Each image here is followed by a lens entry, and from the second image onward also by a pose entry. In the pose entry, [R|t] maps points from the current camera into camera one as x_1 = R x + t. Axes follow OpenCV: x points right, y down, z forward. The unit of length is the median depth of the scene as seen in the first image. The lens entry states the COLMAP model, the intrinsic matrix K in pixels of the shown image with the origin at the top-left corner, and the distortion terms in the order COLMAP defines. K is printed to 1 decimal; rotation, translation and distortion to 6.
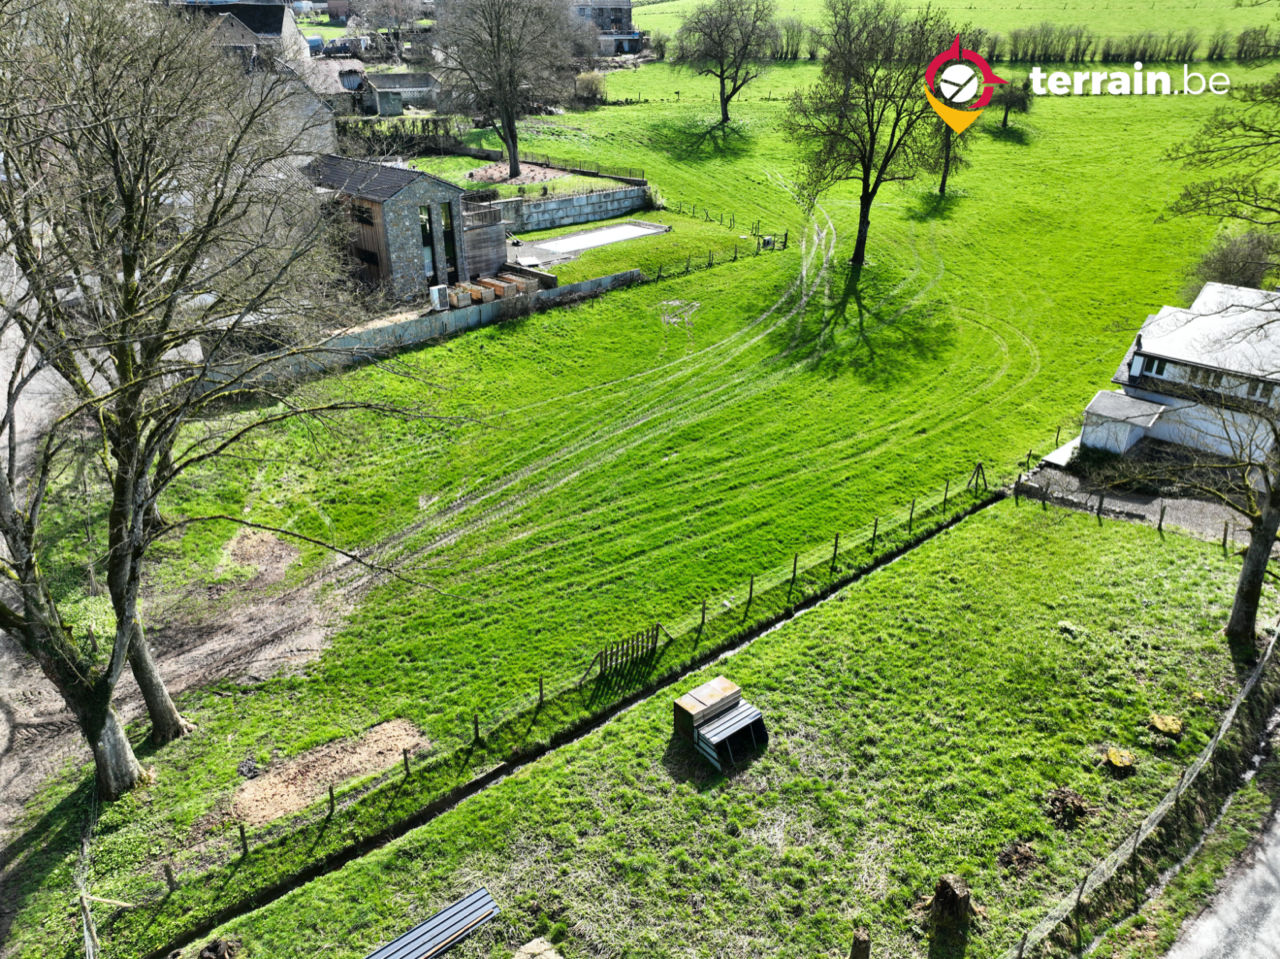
lens RADIAL K [[898.7, 0, 639.6], [0, 898.7, 480.7], [0, 0, 1]] dist [-0.001536, -0.001487]
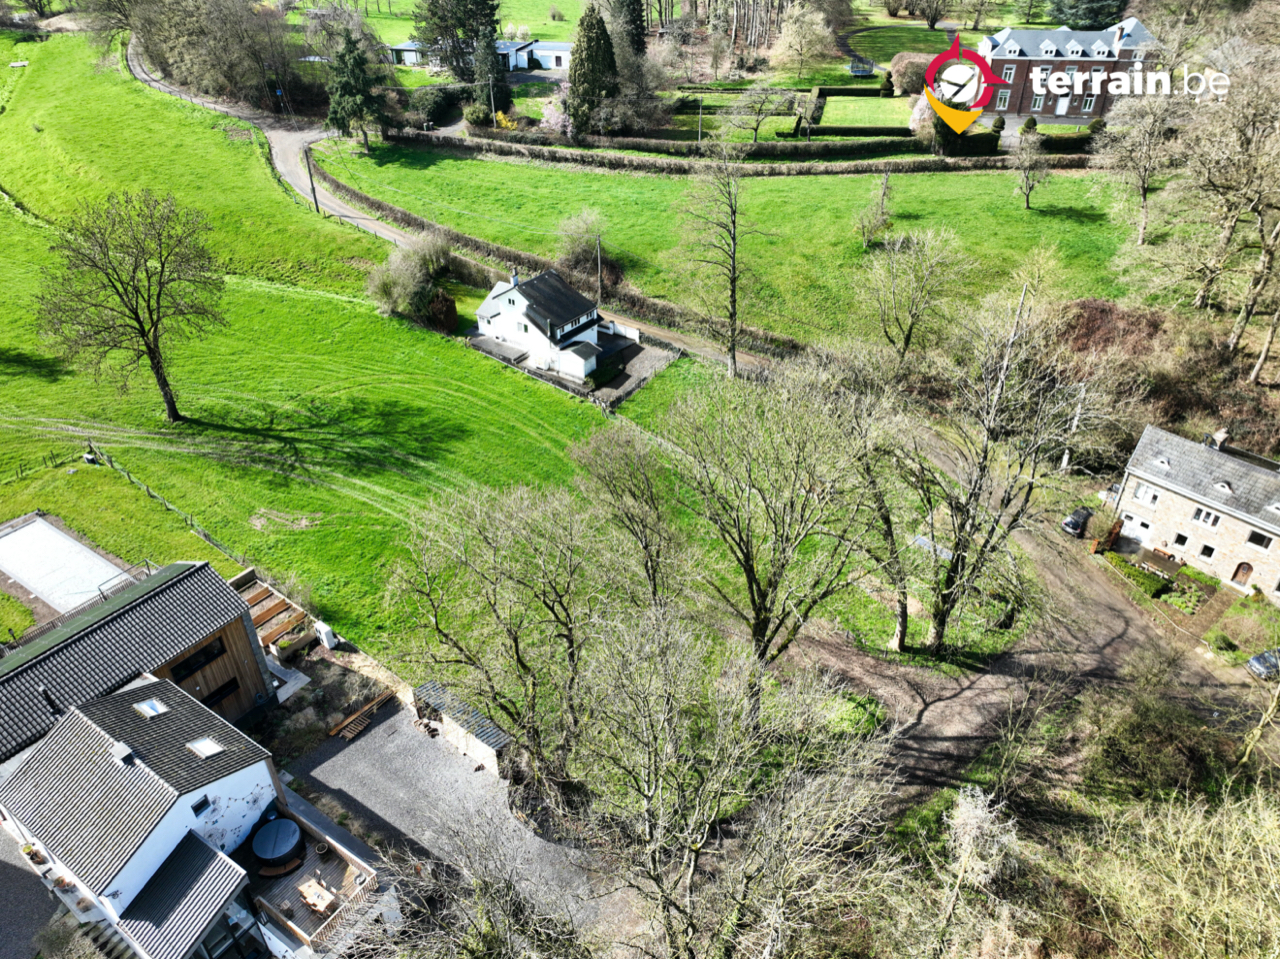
lens RADIAL K [[898.7, 0, 639.6], [0, 898.7, 480.7], [0, 0, 1]] dist [-0.001536, -0.001487]
pose [[-0.159892, -0.545519, 0.822705, -0.910997], [0.449105, 0.701978, 0.552750, -0.655104], [-0.879056, 0.457861, 0.132754, 0.531400]]
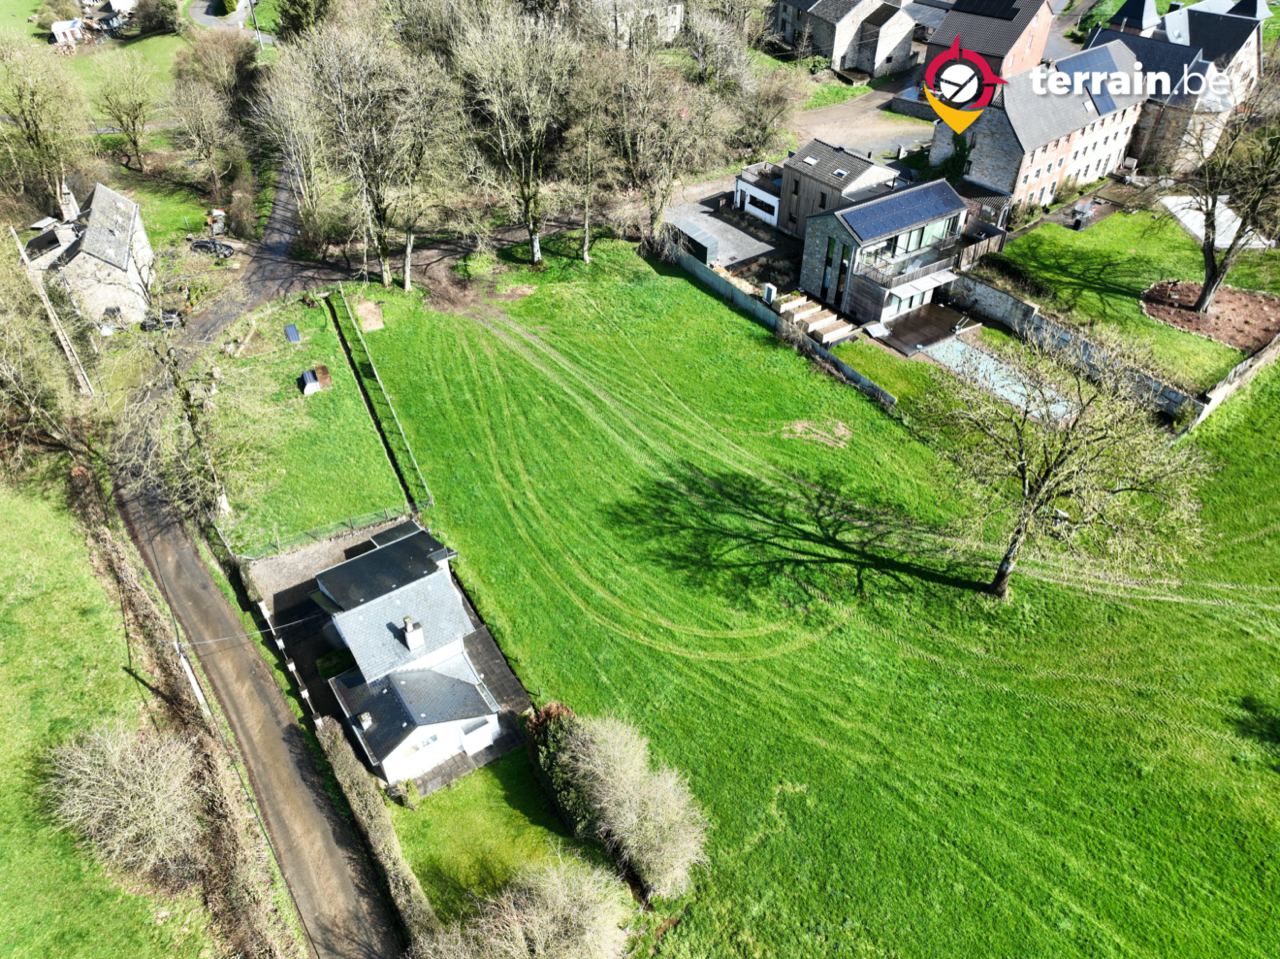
lens RADIAL K [[898.7, 0, 639.6], [0, 898.7, 480.7], [0, 0, 1]] dist [-0.001536, -0.001487]
pose [[-0.205186, 0.629319, -0.749570, 0.977685], [-0.446299, 0.621442, 0.643915, -0.791360], [0.871043, 0.466655, 0.153353, 0.749923]]
